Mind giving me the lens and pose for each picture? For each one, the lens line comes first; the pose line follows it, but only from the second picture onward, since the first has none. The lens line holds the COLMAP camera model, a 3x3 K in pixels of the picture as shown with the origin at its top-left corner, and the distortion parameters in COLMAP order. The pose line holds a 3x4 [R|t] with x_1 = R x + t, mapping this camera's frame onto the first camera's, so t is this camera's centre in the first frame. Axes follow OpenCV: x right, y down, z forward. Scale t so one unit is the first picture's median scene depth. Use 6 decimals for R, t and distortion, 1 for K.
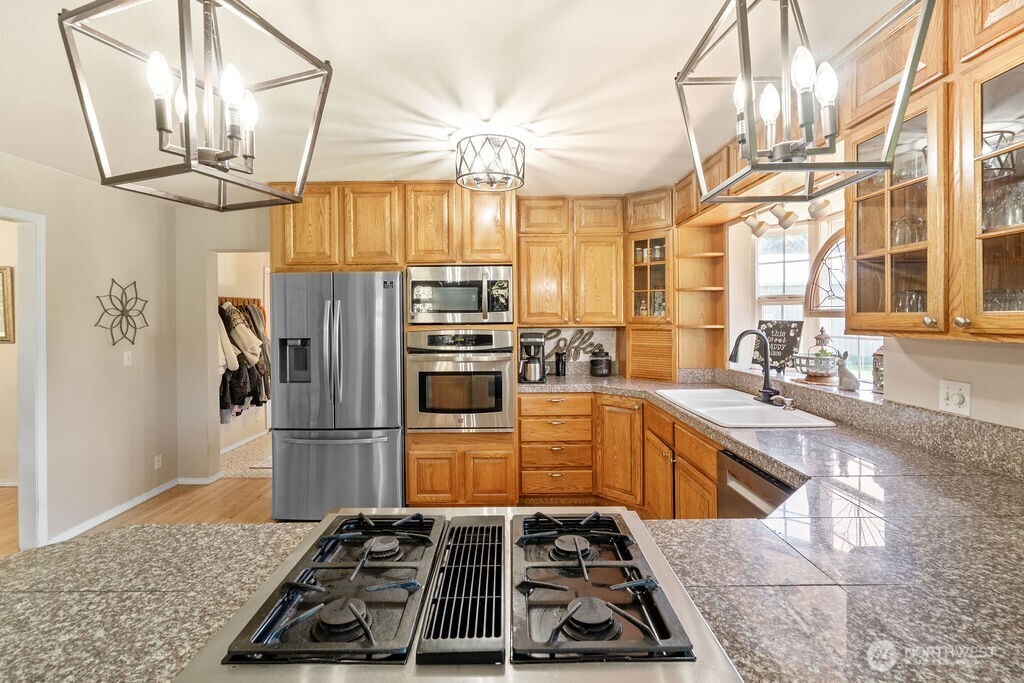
lens RADIAL K [[486.4, 0, 508.8], [0, 486.4, 321.0], [0, 0, 1]] dist [-0.002392, 0.000331]
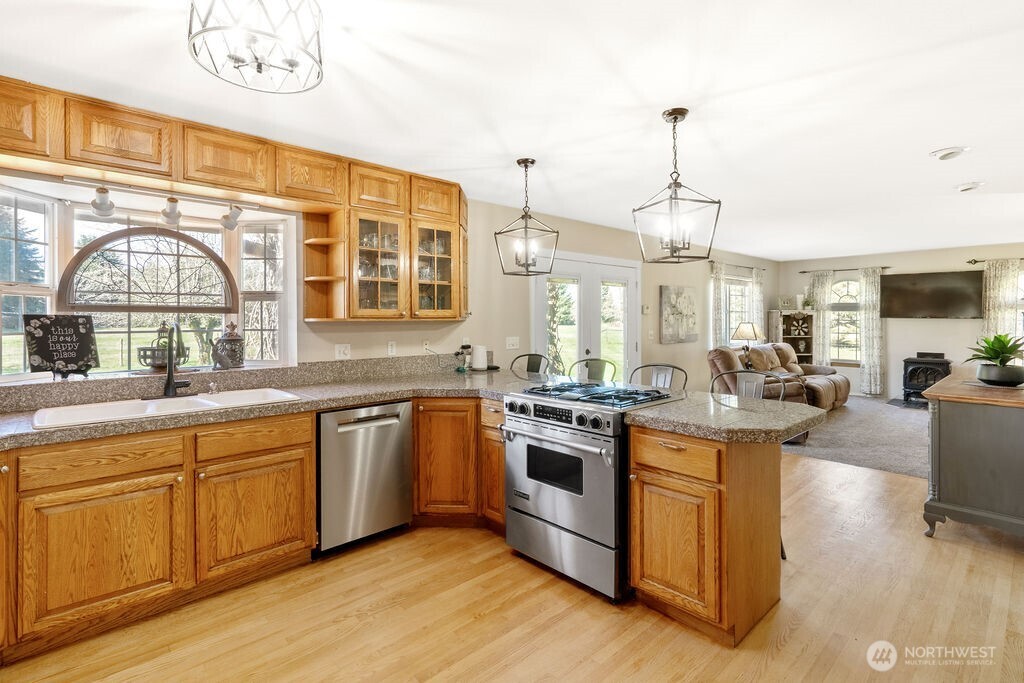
lens RADIAL K [[486.4, 0, 515.0], [0, 486.4, 321.0], [0, 0, 1]] dist [-0.002392, 0.000331]
pose [[-0.691360, 0.003168, 0.722503, -0.511889], [0.011152, 0.999918, 0.006287, 0.012017], [-0.722424, 0.012404, -0.691339, 0.919680]]
